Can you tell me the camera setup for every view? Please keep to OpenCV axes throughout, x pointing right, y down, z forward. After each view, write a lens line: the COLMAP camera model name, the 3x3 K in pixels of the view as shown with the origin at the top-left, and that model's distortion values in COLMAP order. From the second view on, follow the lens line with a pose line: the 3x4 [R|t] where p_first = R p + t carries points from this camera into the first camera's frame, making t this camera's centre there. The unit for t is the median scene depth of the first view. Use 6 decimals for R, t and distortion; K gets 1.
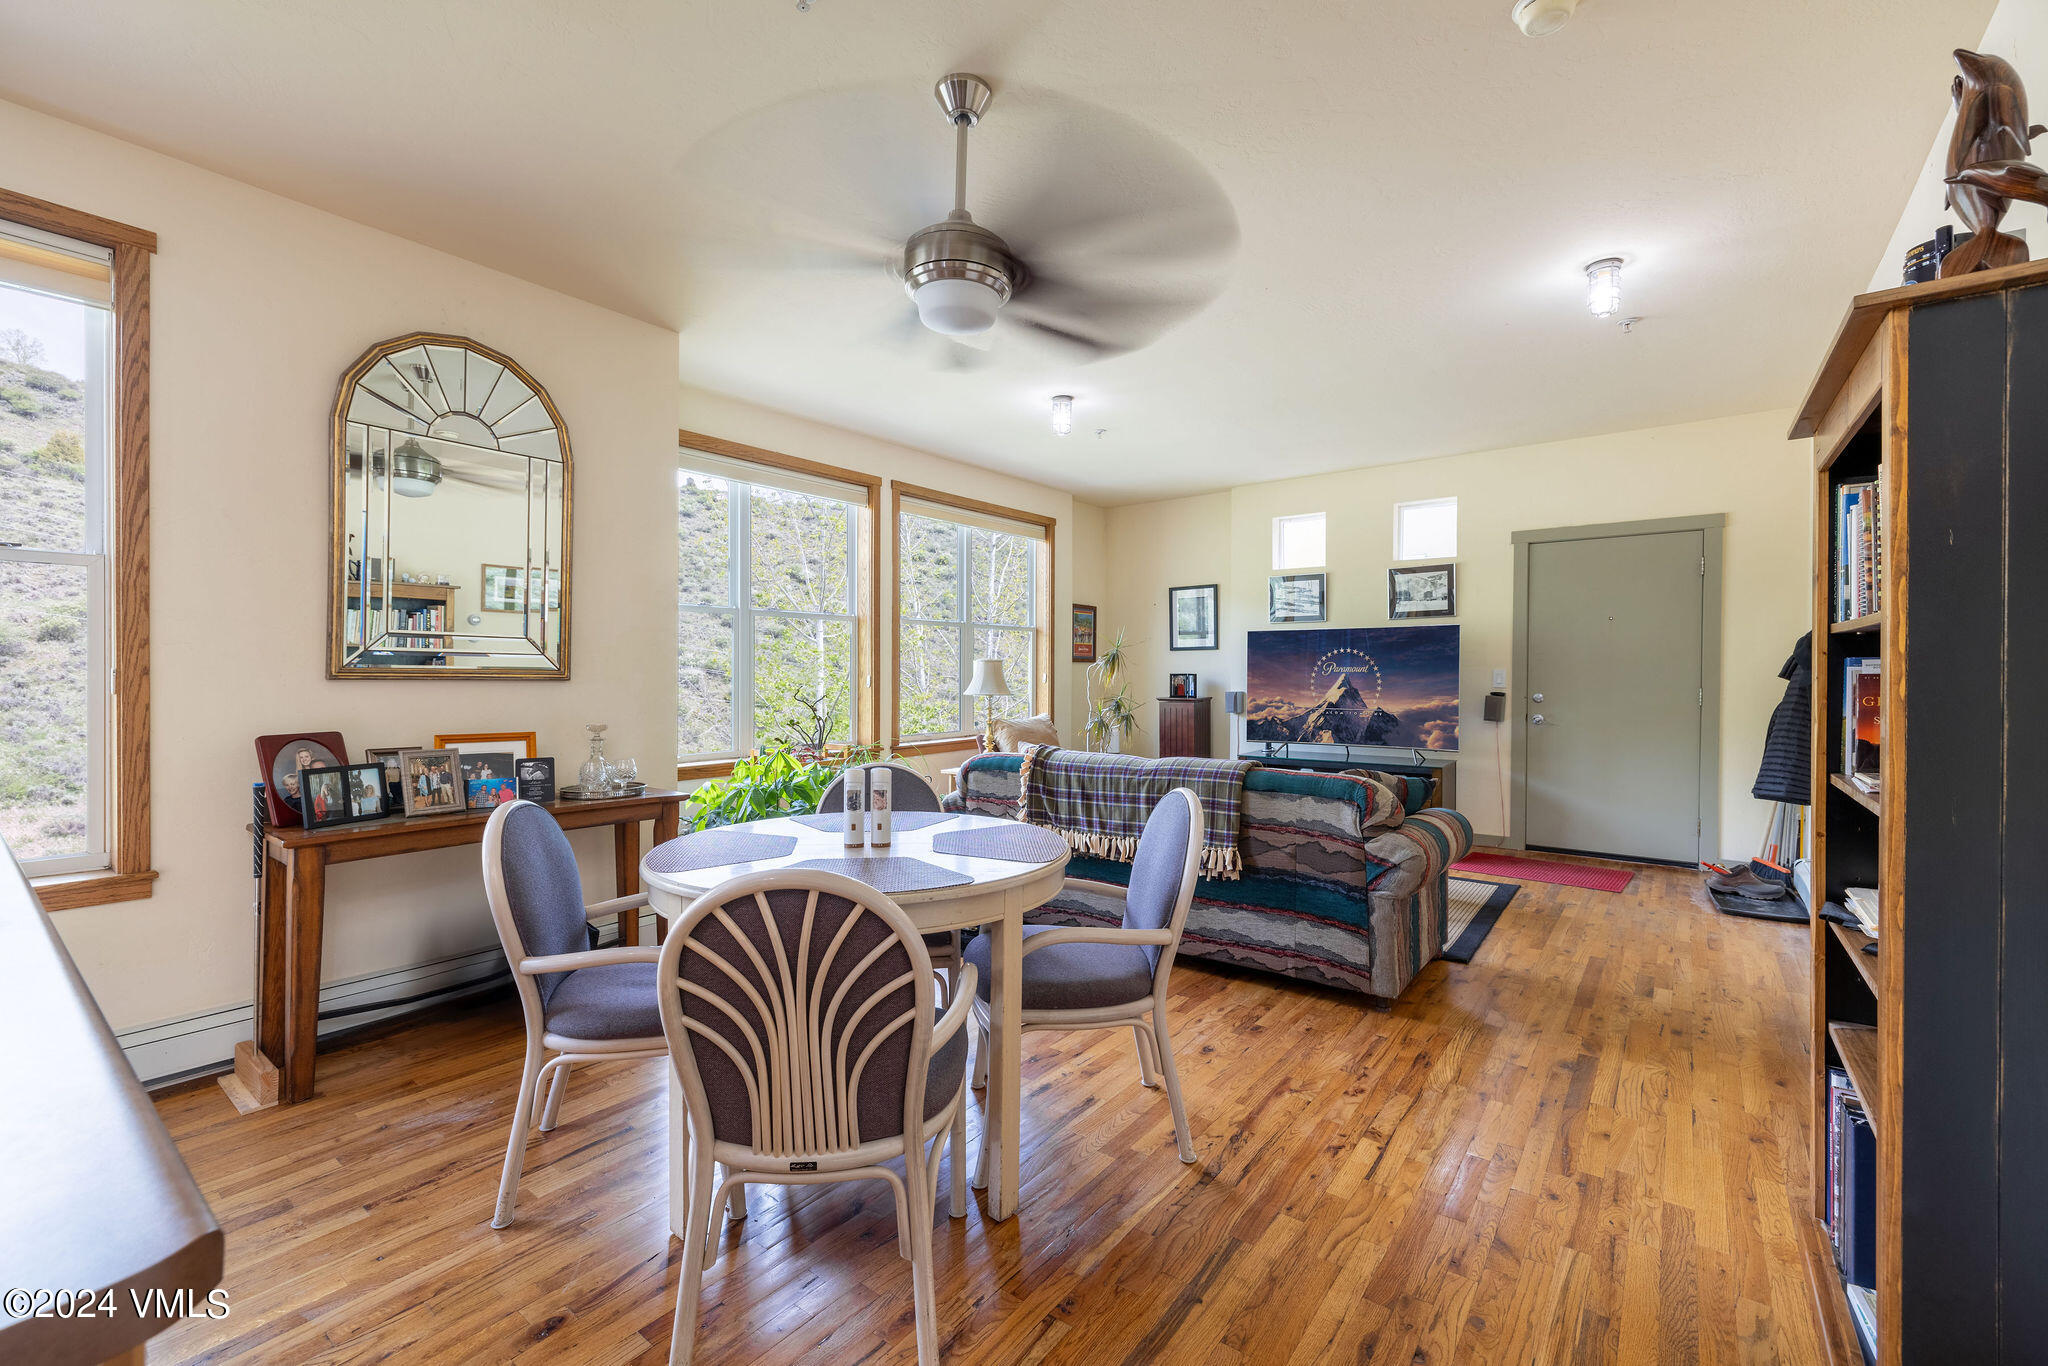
lens RADIAL K [[848.2, 0, 1011.7], [0, 848.2, 676.5], [0, 0, 1]] dist [0.005820, 0.000655]
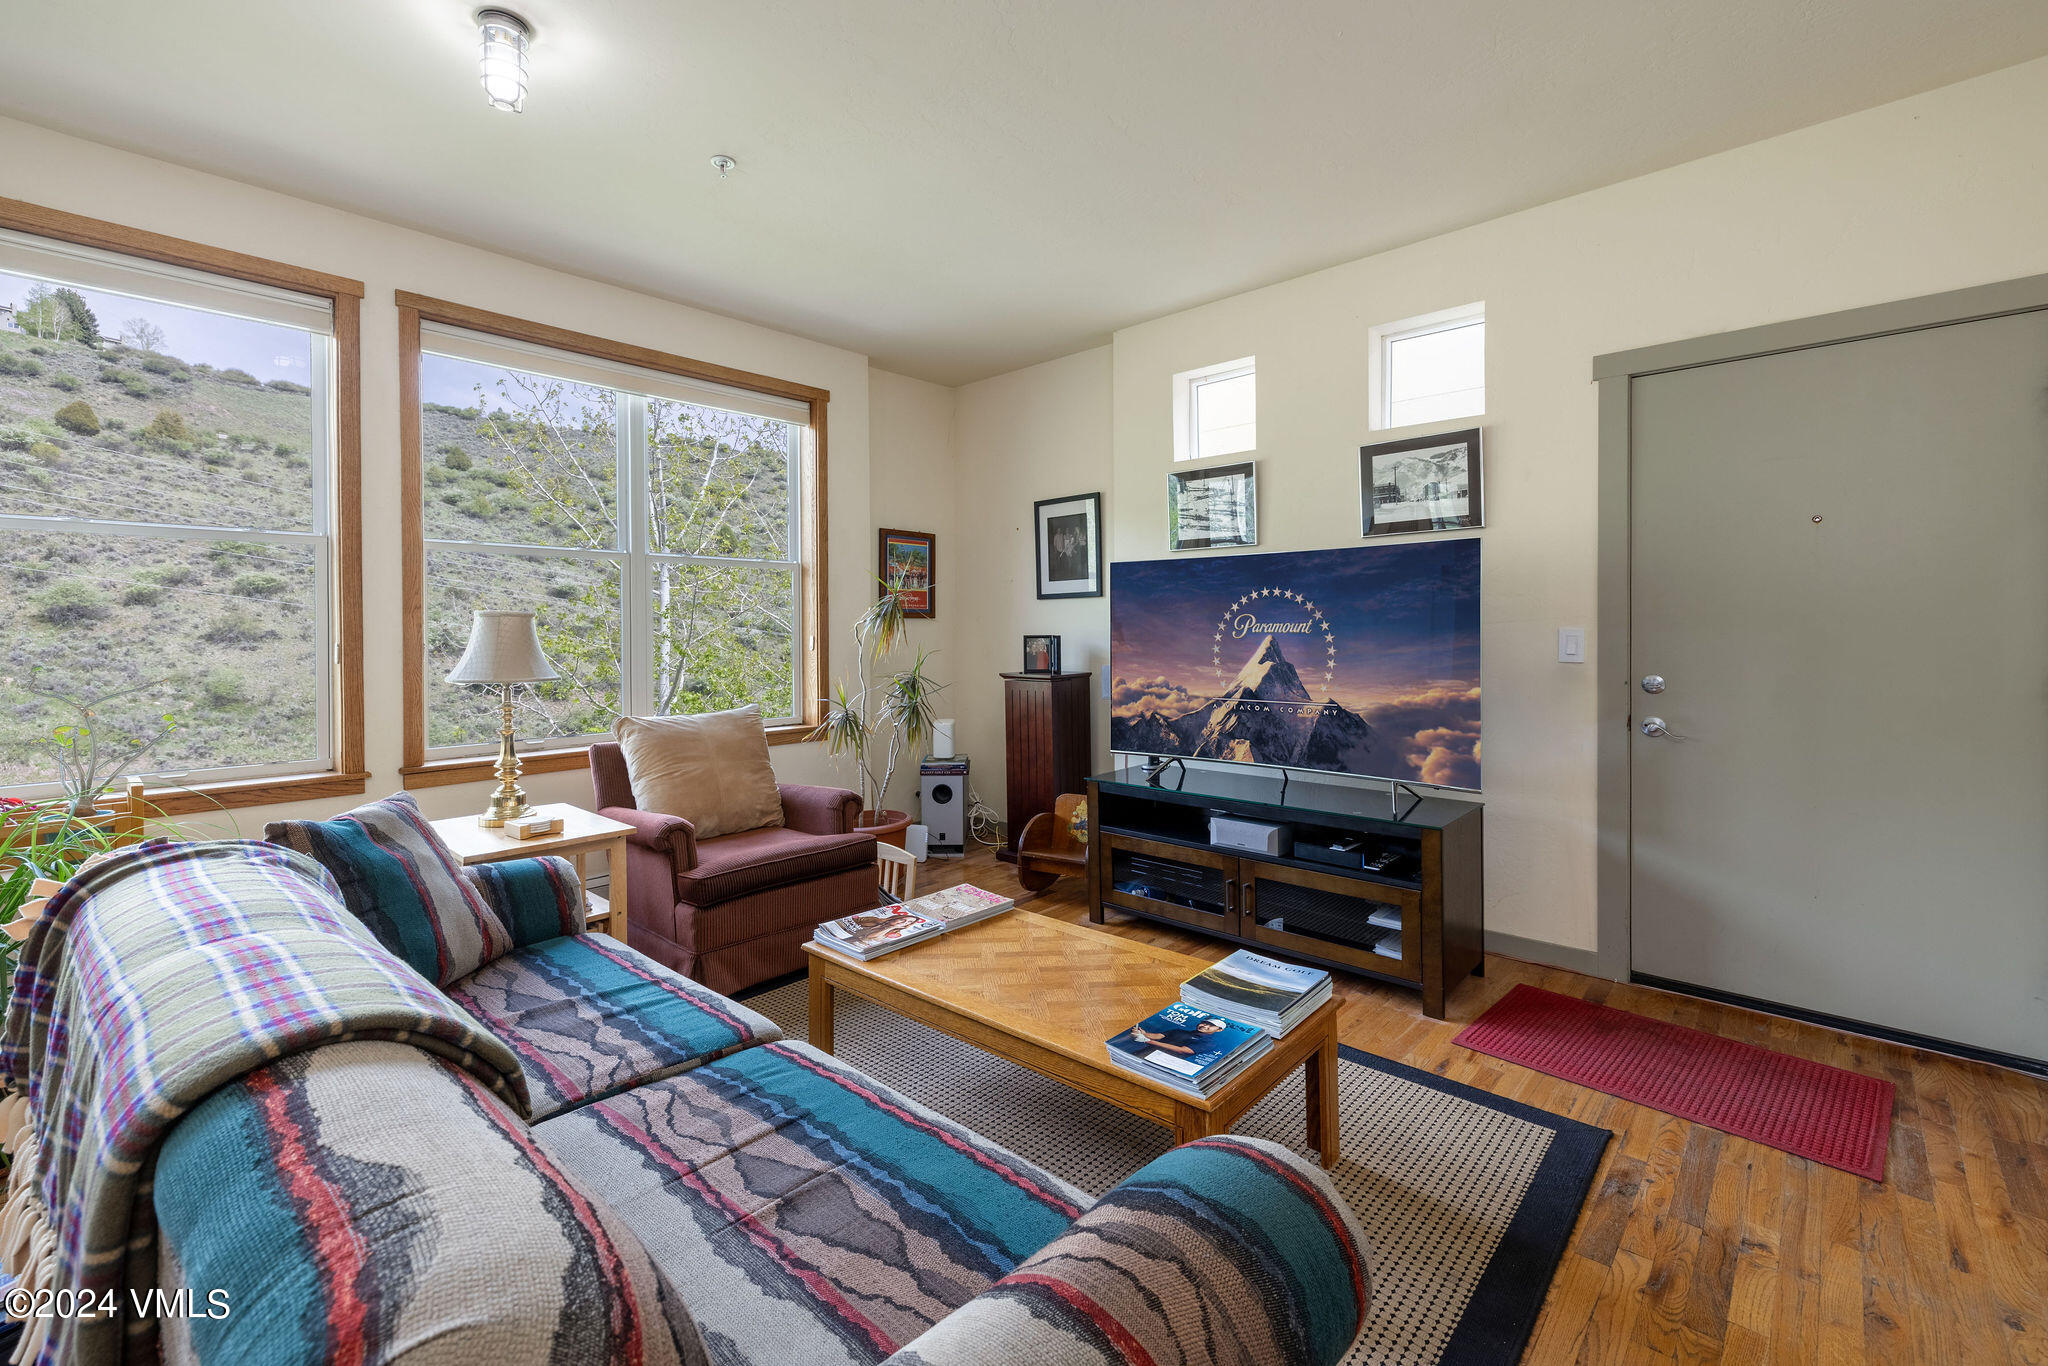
lens RADIAL K [[848.2, 0, 996.4], [0, 848.2, 622.9], [0, 0, 1]] dist [0.005820, 0.000655]
pose [[0.993868, -0.004586, -0.110475, 0.270537], [0.002873, 0.999873, -0.015662, -0.003568], [0.110533, 0.015249, 0.993756, 0.427516]]
